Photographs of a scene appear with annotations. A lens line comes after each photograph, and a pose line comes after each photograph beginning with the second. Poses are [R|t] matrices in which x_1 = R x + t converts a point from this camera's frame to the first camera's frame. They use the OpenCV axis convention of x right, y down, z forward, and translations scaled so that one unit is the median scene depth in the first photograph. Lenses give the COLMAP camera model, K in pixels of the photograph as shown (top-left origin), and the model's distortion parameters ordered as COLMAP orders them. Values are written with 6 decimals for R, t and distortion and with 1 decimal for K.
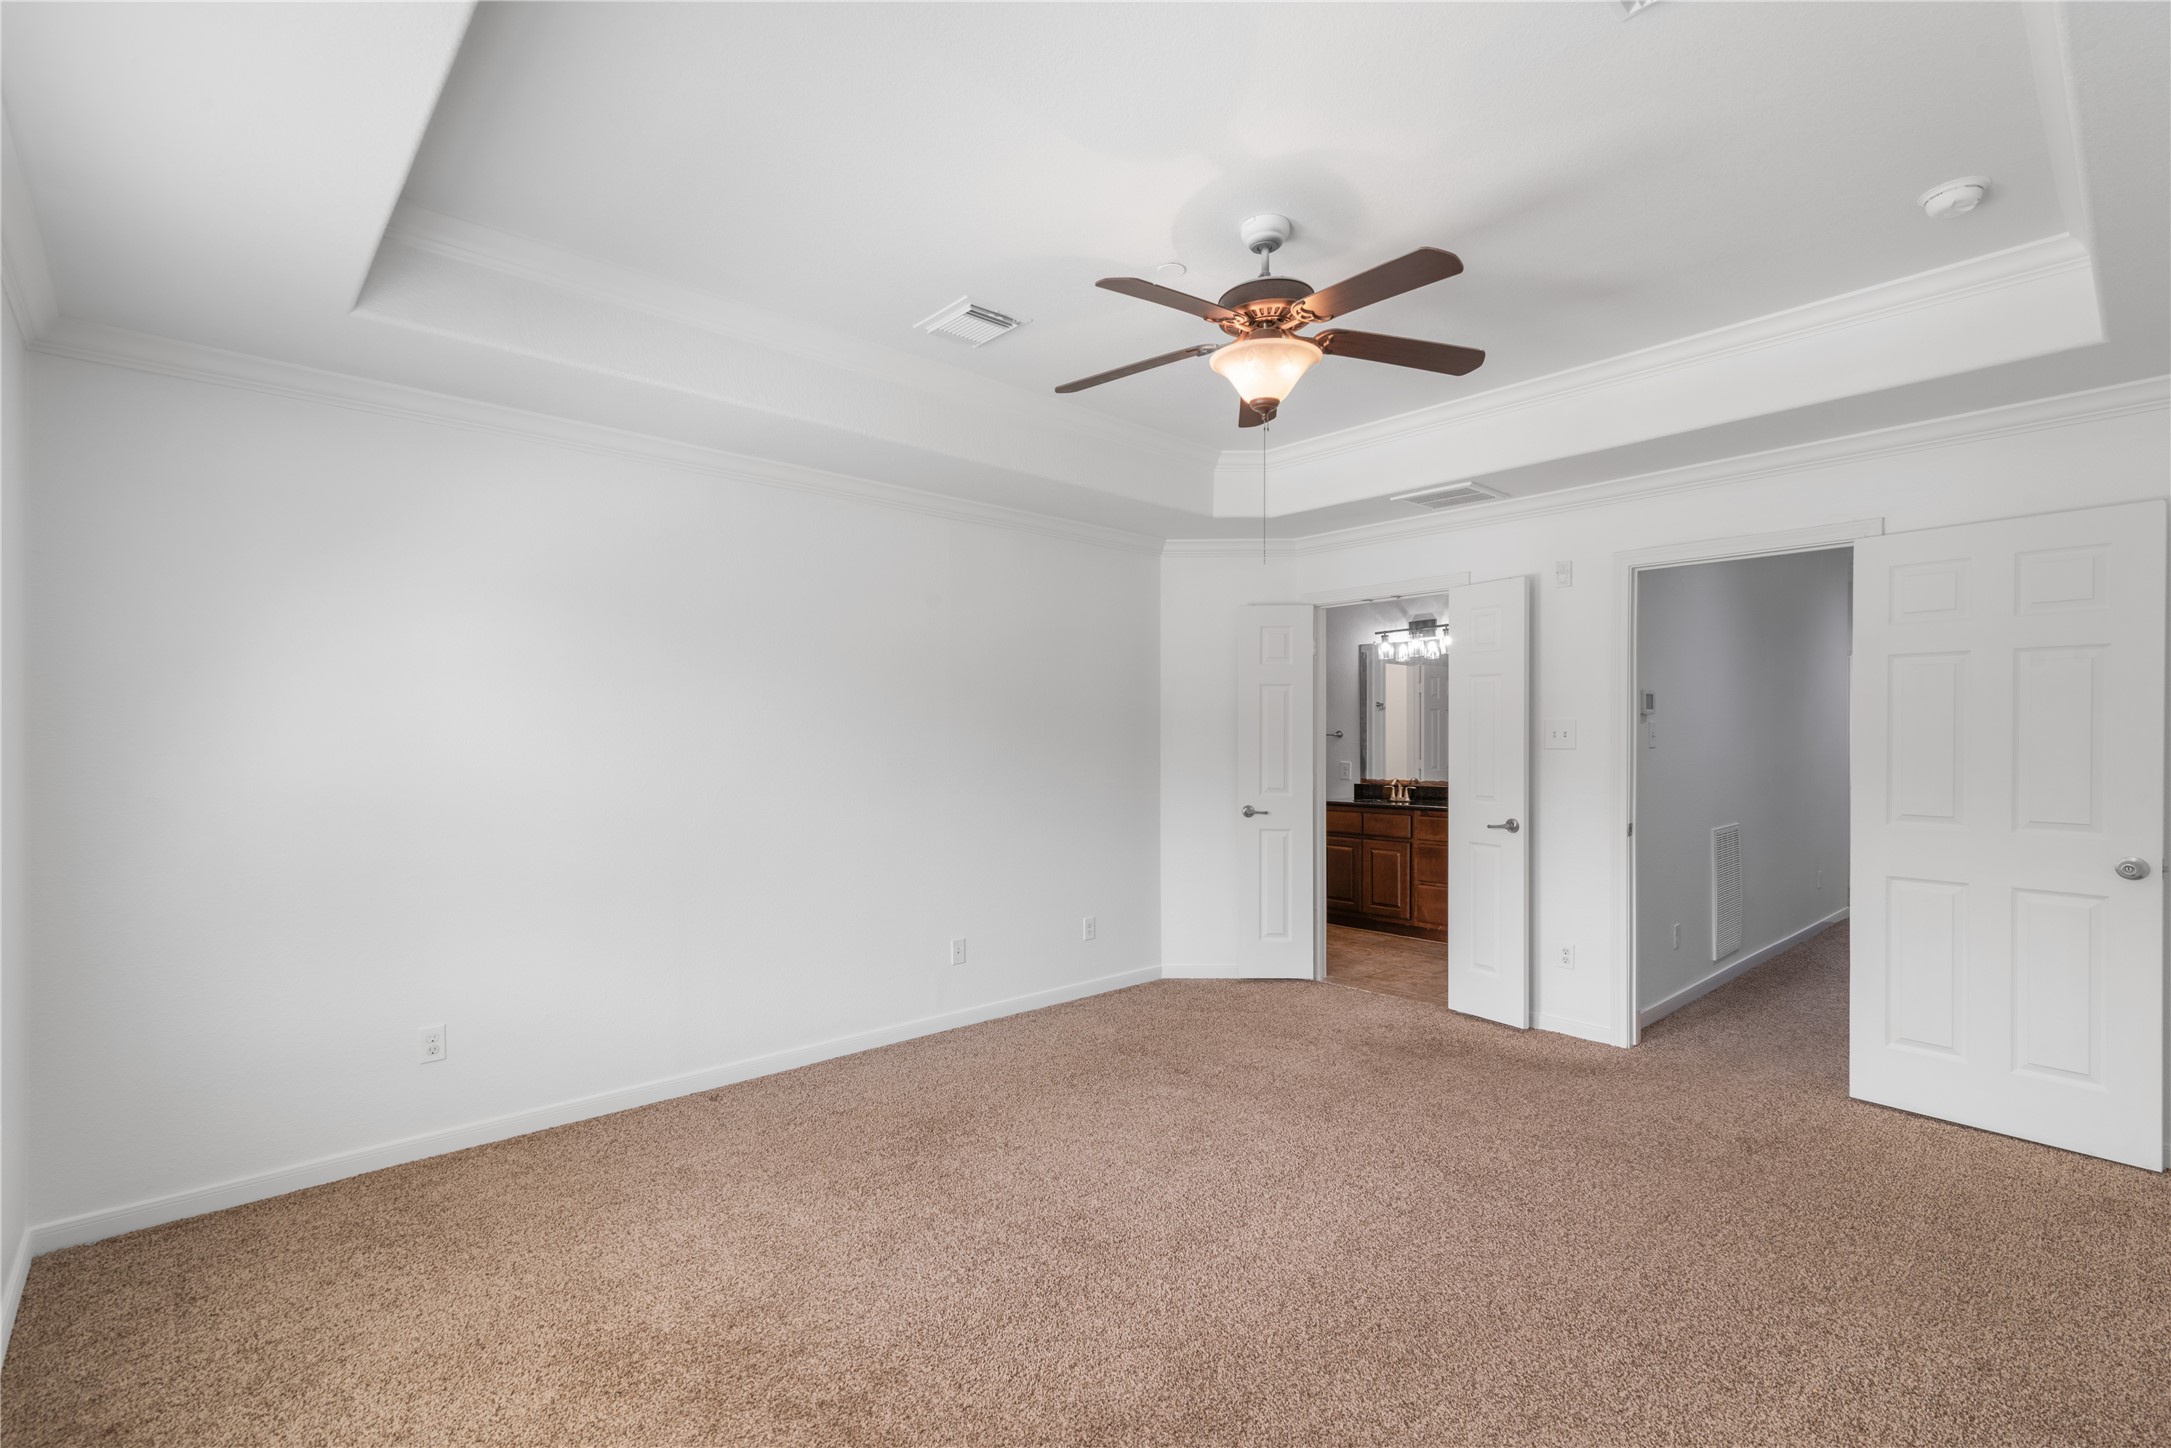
lens RADIAL K [[994.3, 0, 1095.0], [0, 994.3, 733.2], [0, 0, 1]] dist [0.023490, -0.003726]
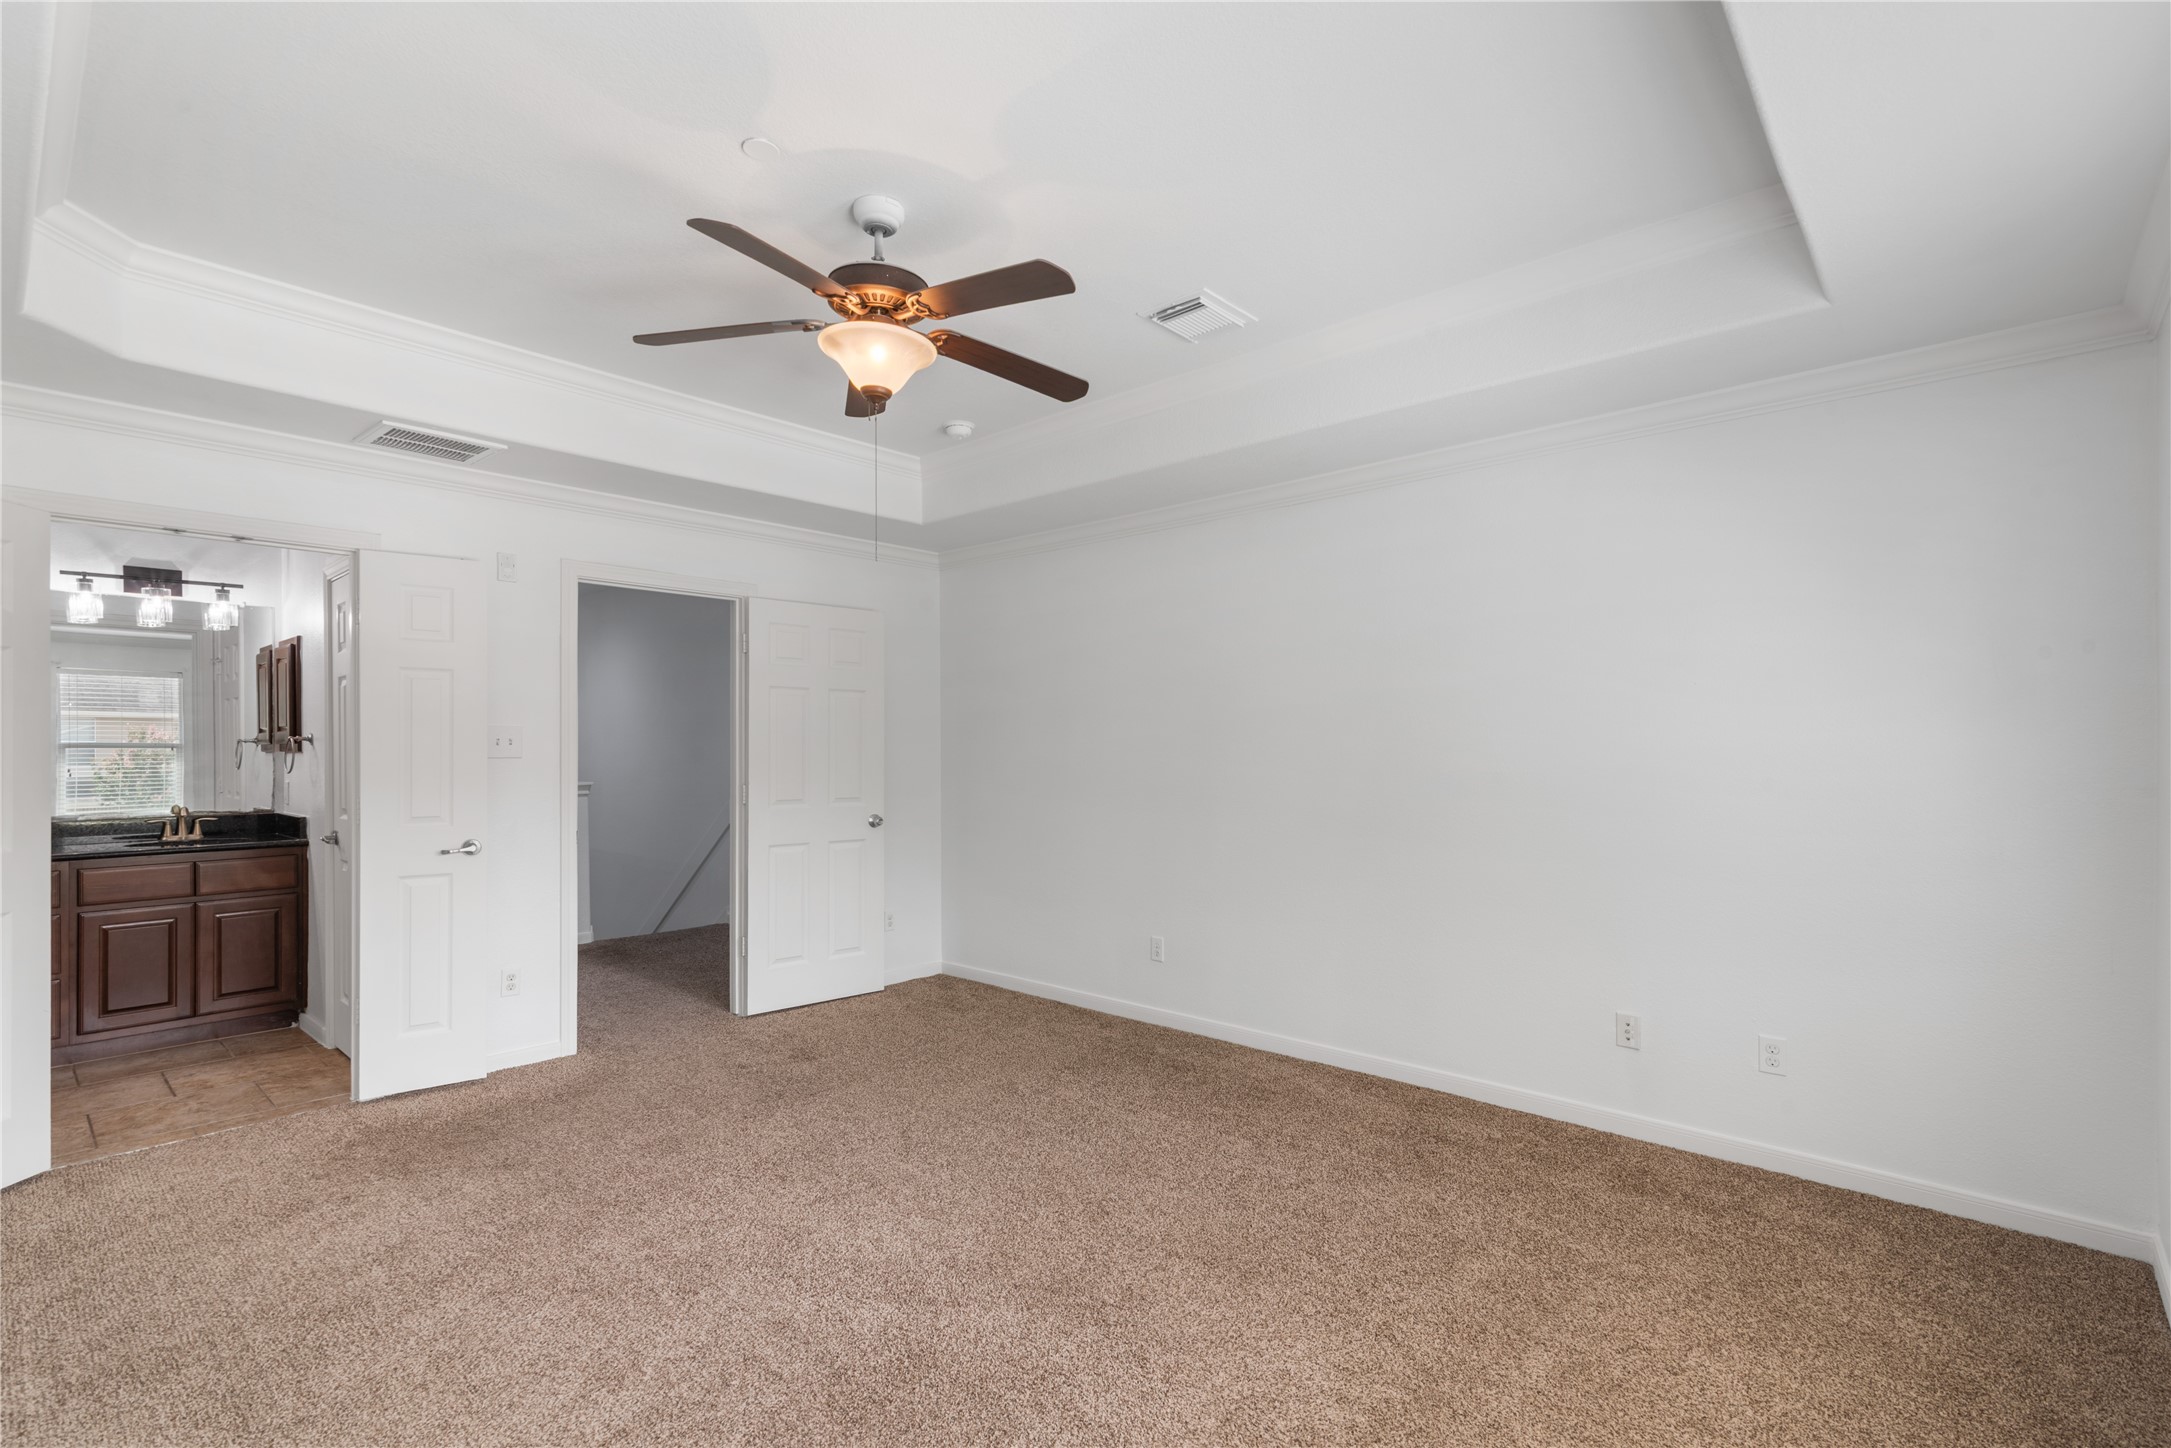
lens RADIAL K [[994.3, 0, 1105.3], [0, 994.3, 740.9], [0, 0, 1]] dist [0.023490, -0.003726]
pose [[-0.088653, 0.003380, 0.996057, -0.392172], [-0.004972, 0.999980, -0.003836, 0.000737], [-0.996050, -0.005292, -0.088635, 0.421959]]
